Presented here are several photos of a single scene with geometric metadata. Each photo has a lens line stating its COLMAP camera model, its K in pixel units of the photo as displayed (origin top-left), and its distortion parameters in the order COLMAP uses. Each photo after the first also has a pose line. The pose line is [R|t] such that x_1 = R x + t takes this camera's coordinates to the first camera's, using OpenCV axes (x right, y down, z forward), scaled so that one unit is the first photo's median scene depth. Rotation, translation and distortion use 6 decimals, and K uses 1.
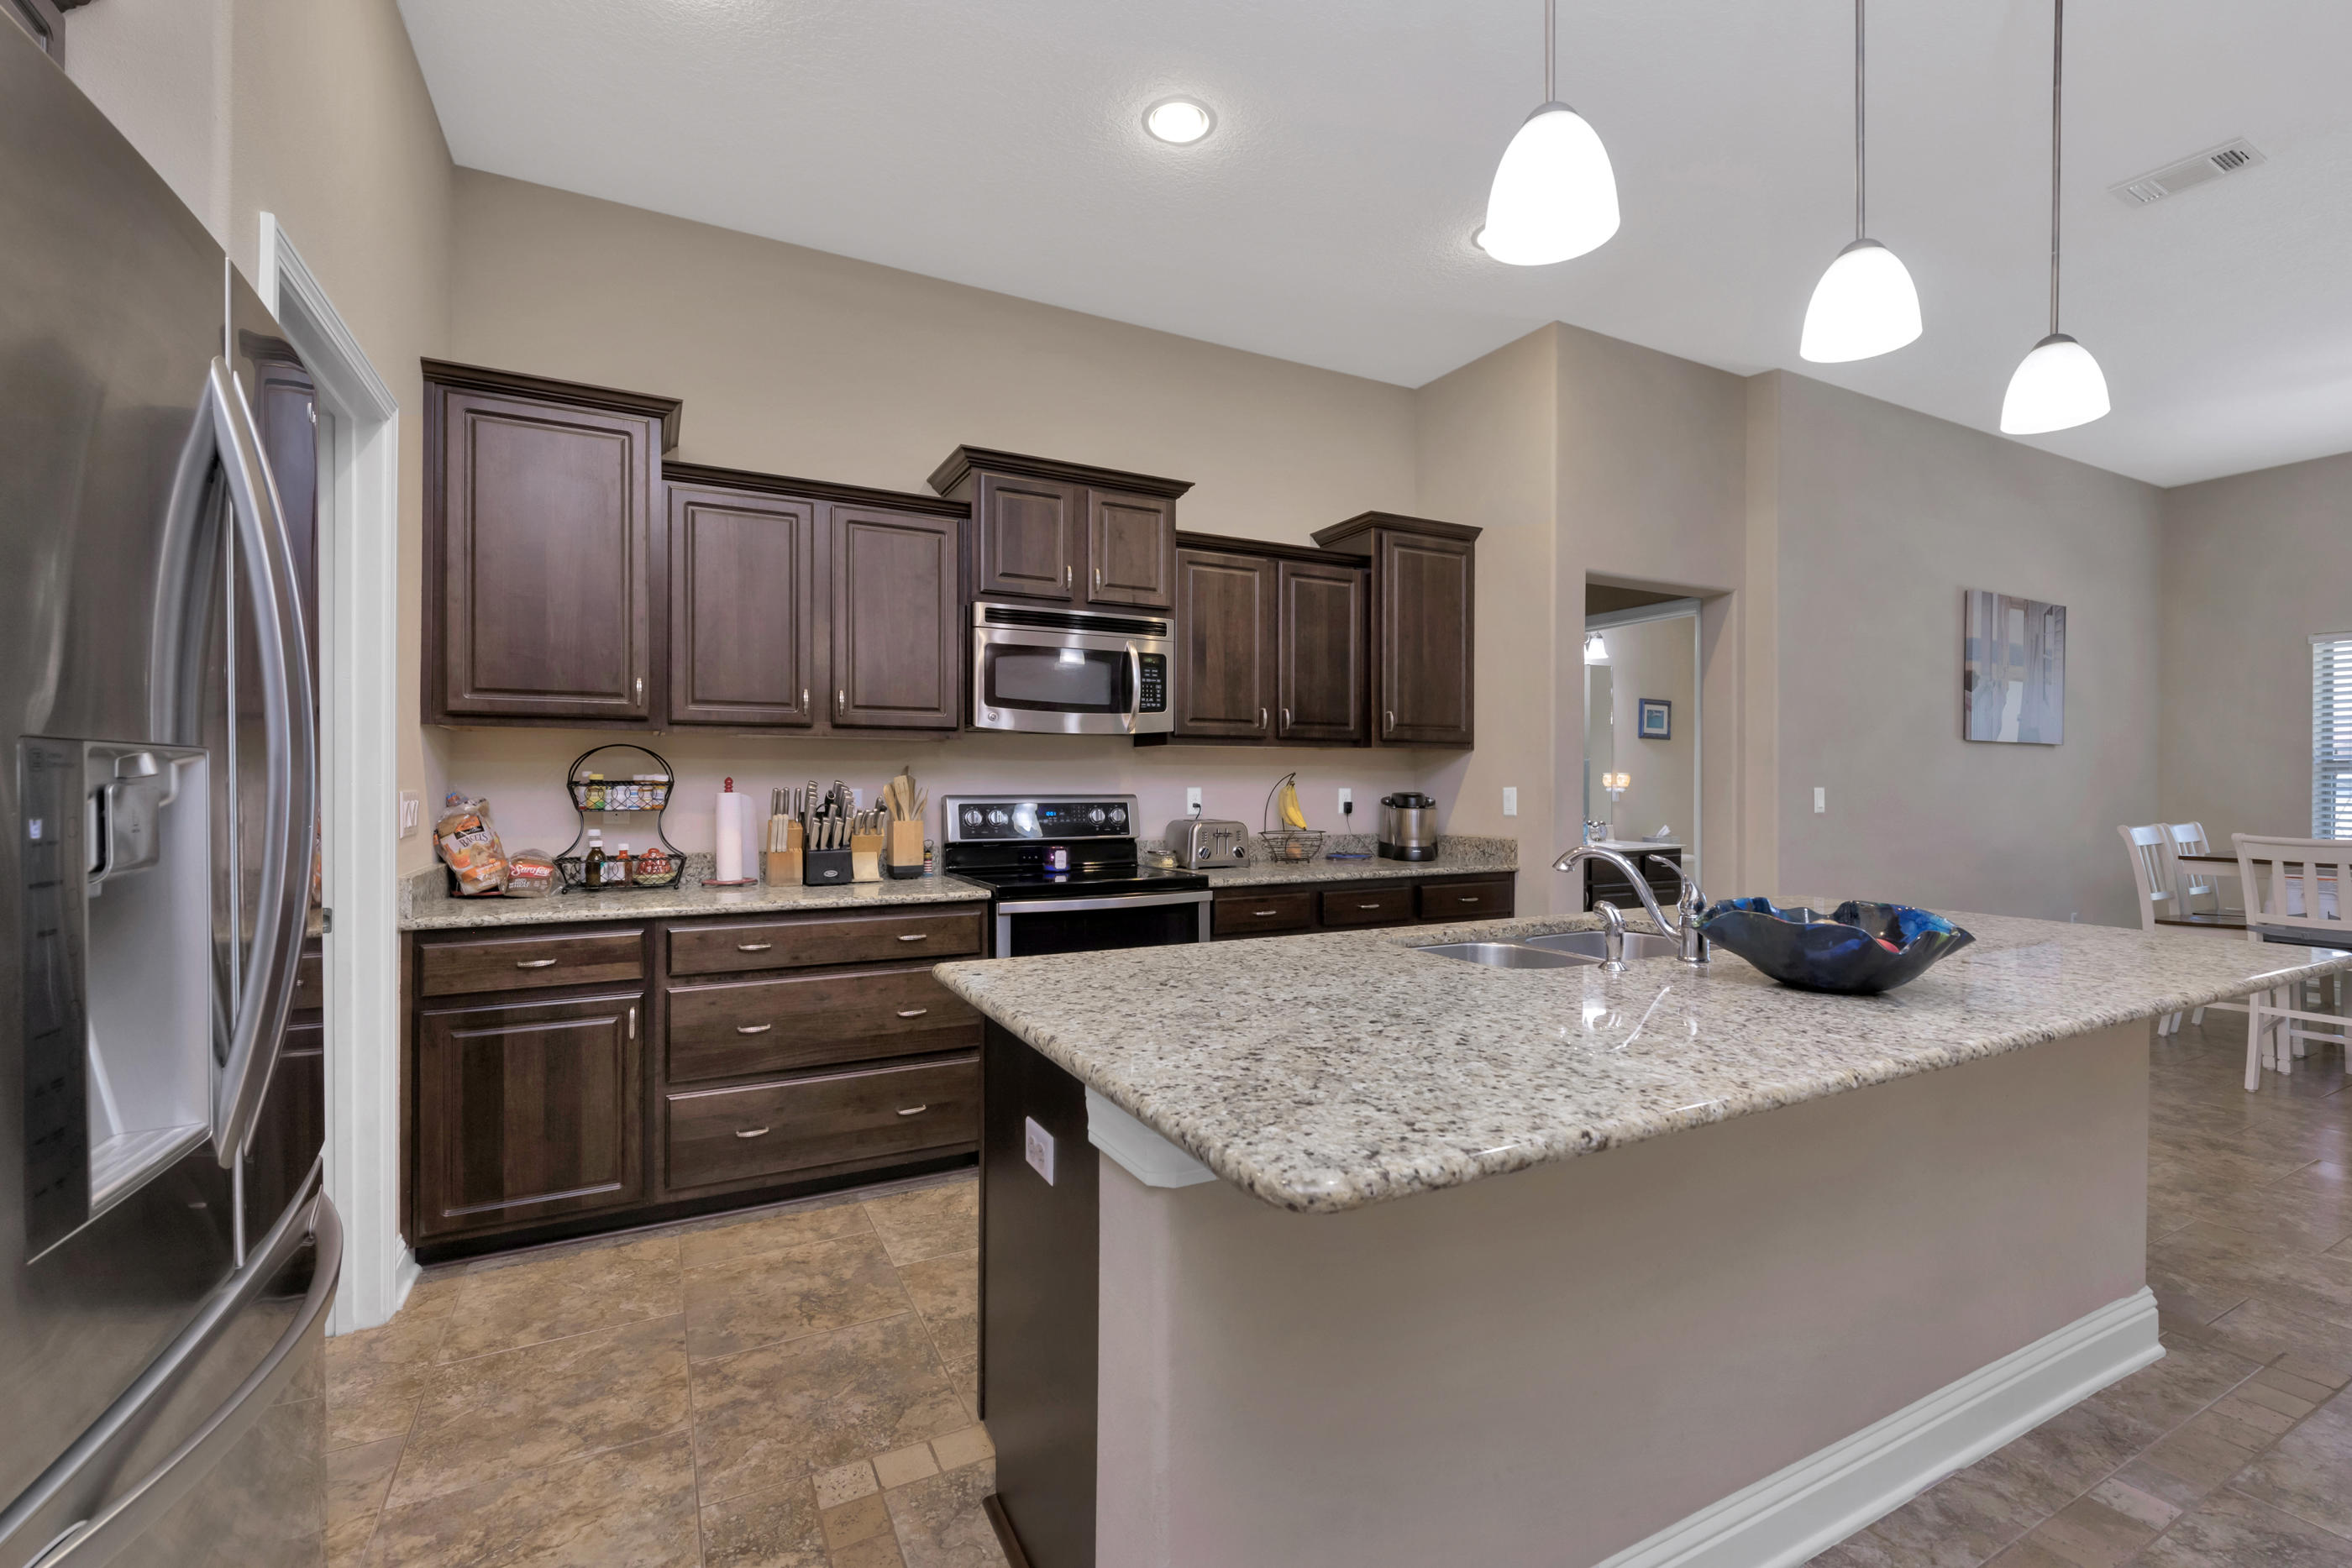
lens RADIAL K [[1013.7, 0, 1176.0], [0, 1013.7, 784.0], [0, 0, 1]] dist [0.000156, -0.004074]
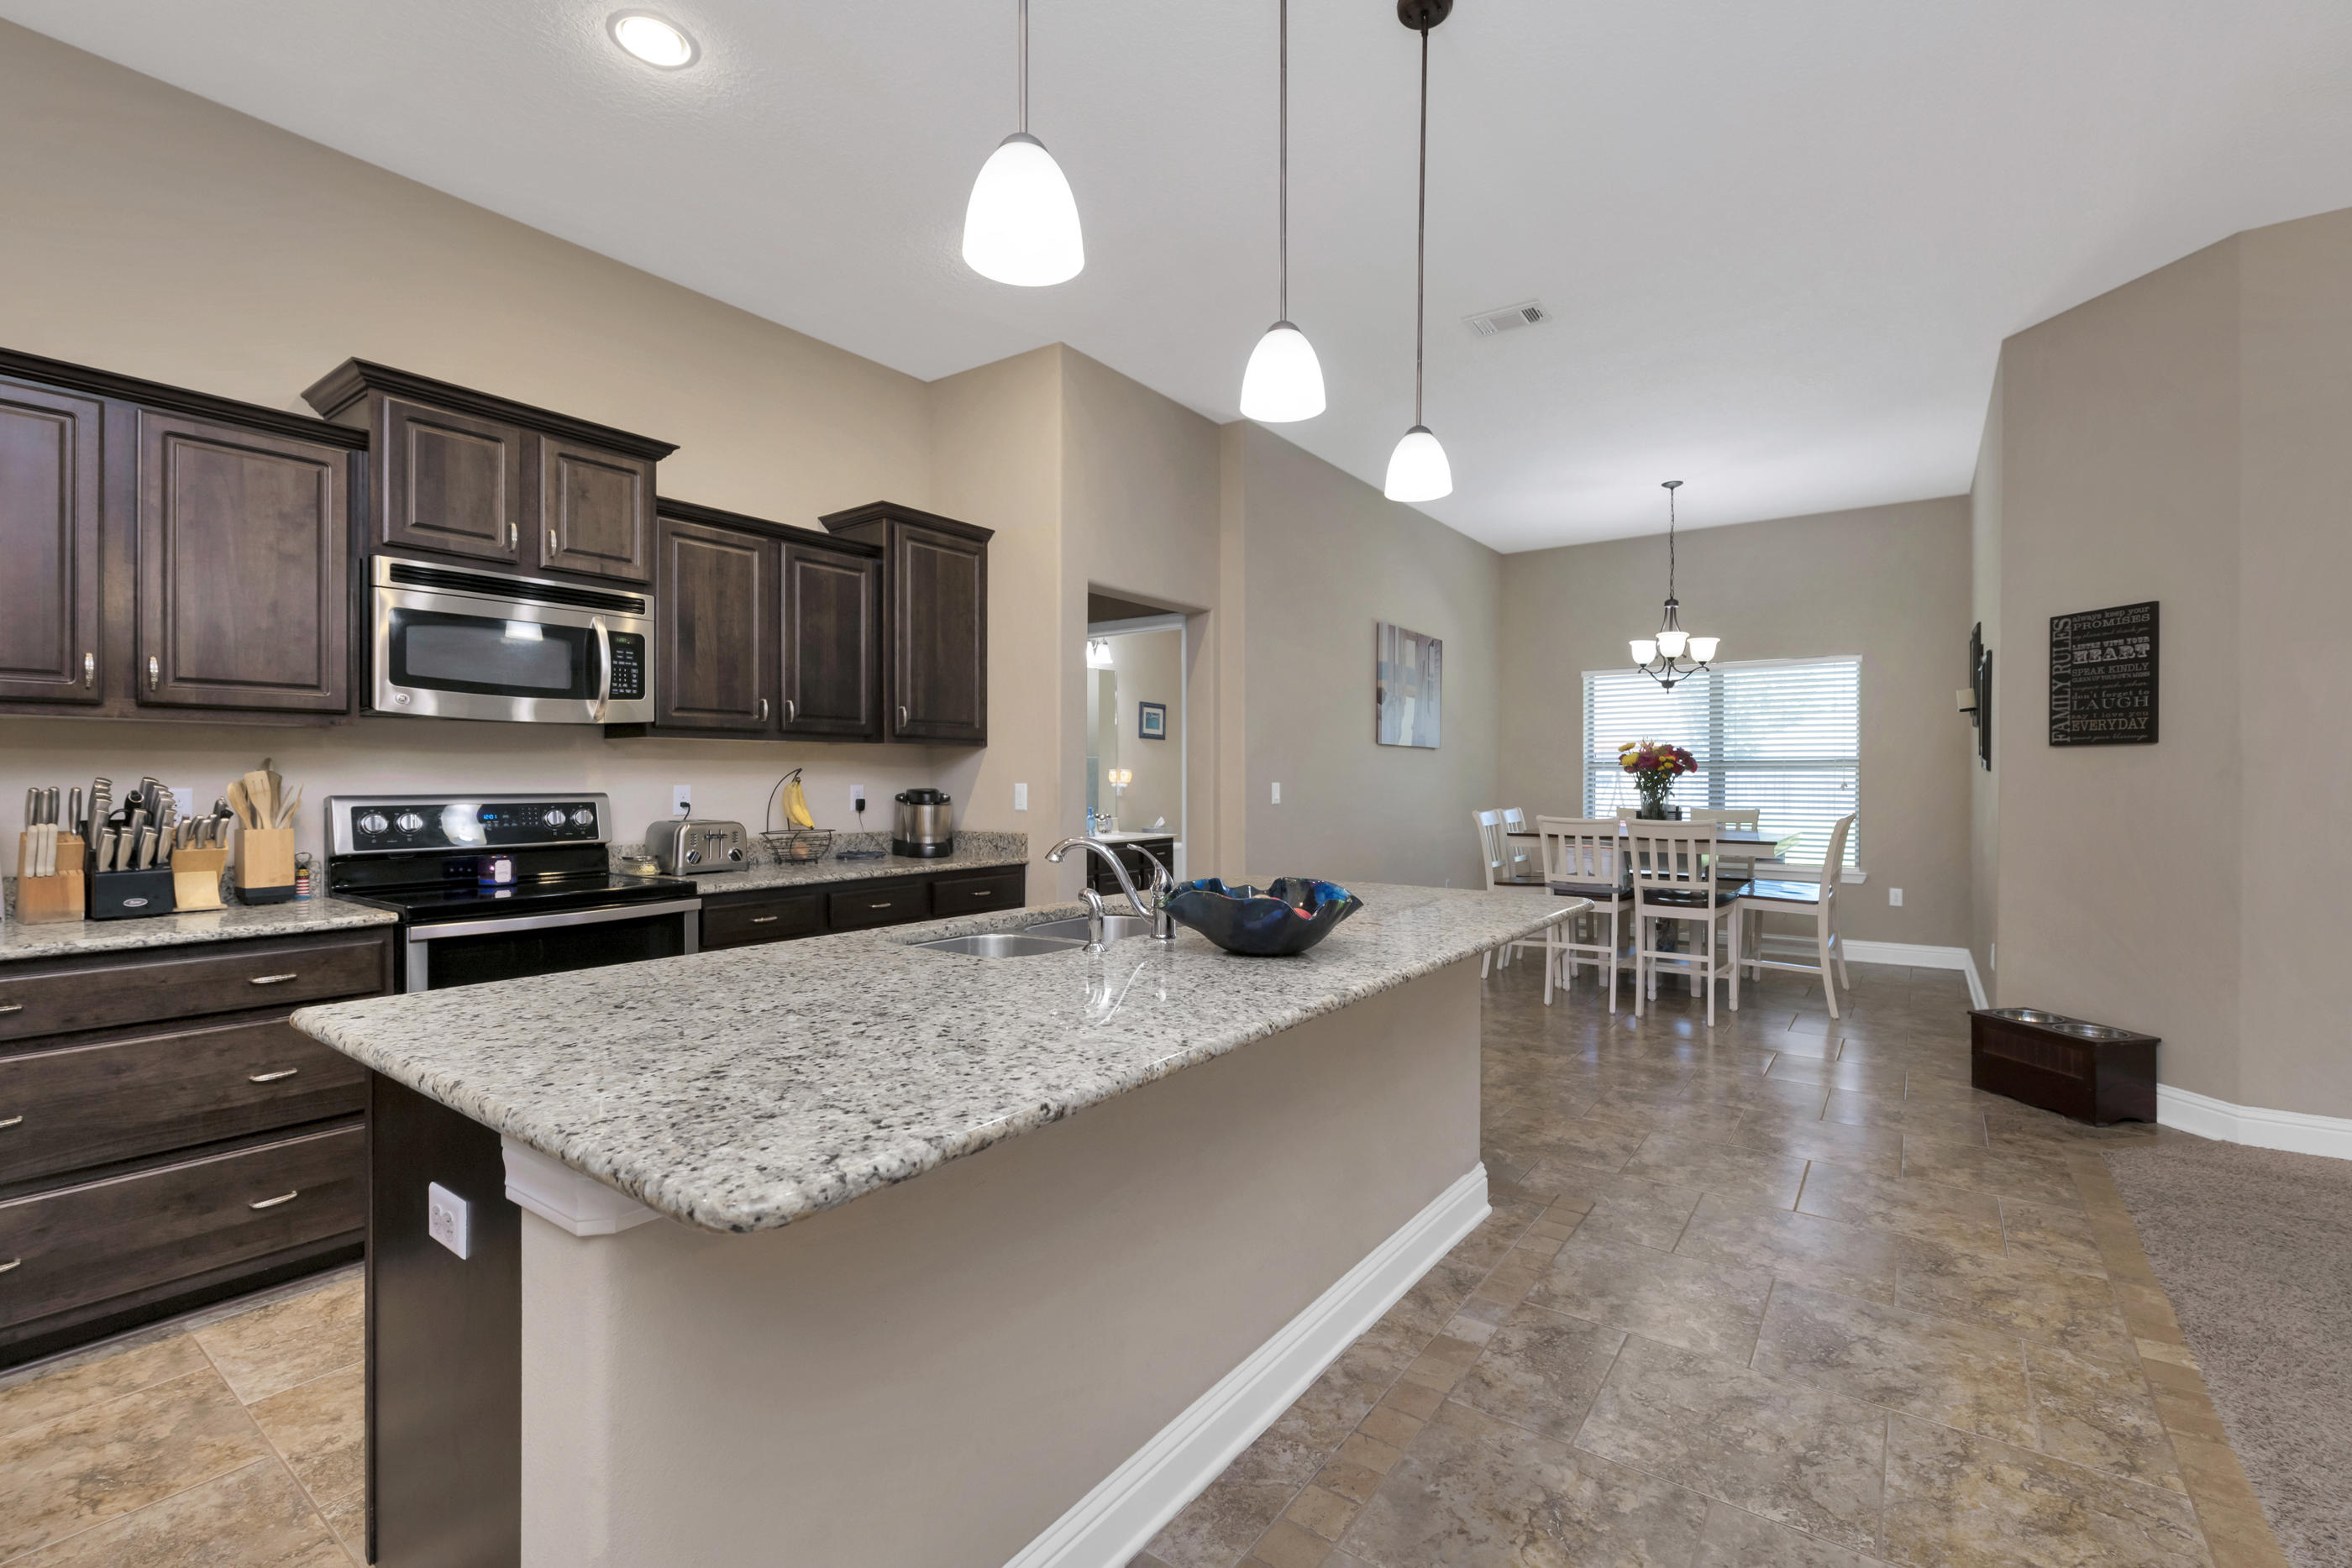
lens RADIAL K [[1018.2, 0, 1178.8], [0, 1018.2, 780.1], [0, 0, 1]] dist [-0.000665, -0.004330]
pose [[0.895441, -0.002324, 0.445175, 0.016654], [0.002492, 0.999997, 0.000207, 0.000395], [-0.445174, 0.000924, 0.895444, -0.007808]]
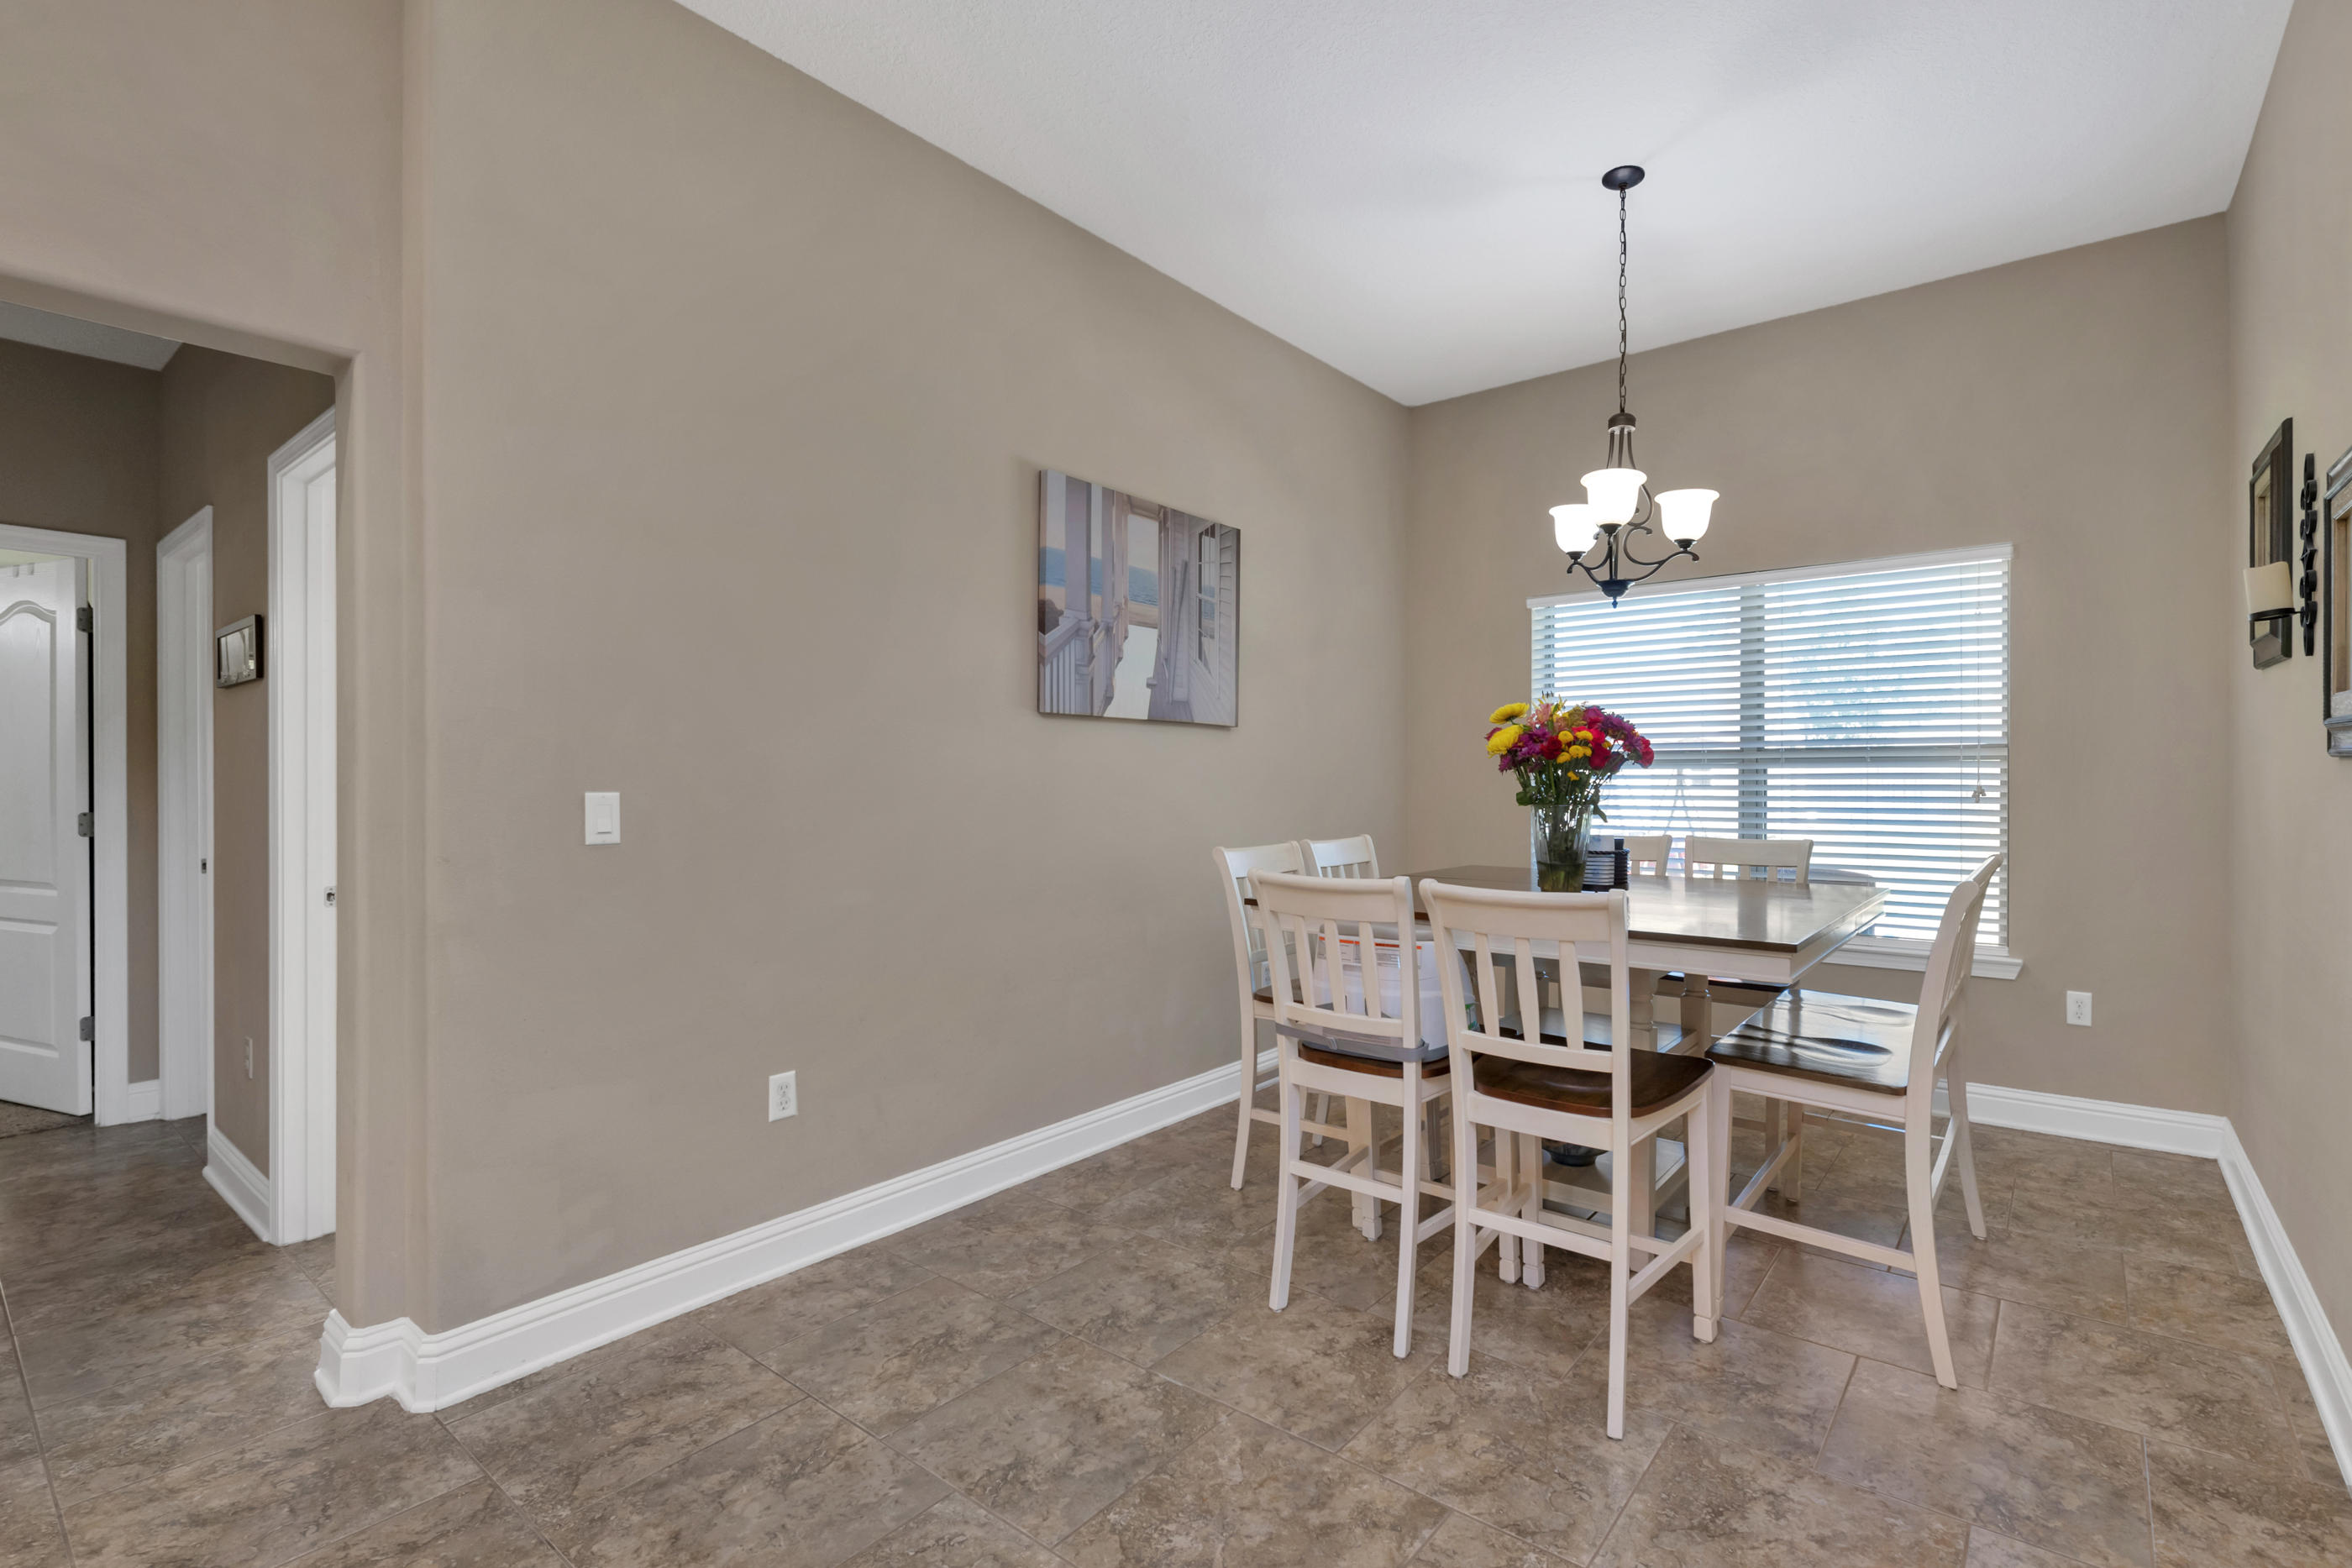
lens RADIAL K [[1067.2, 0, 1257.4], [0, 1067.2, 785.3], [0, 0, 1]] dist [0.000579, -0.004984]
pose [[0.904145, -0.005609, 0.427188, 1.094808], [0.003936, 0.999981, 0.004800, -0.001830], [-0.427207, -0.002658, 0.904150, 0.616123]]
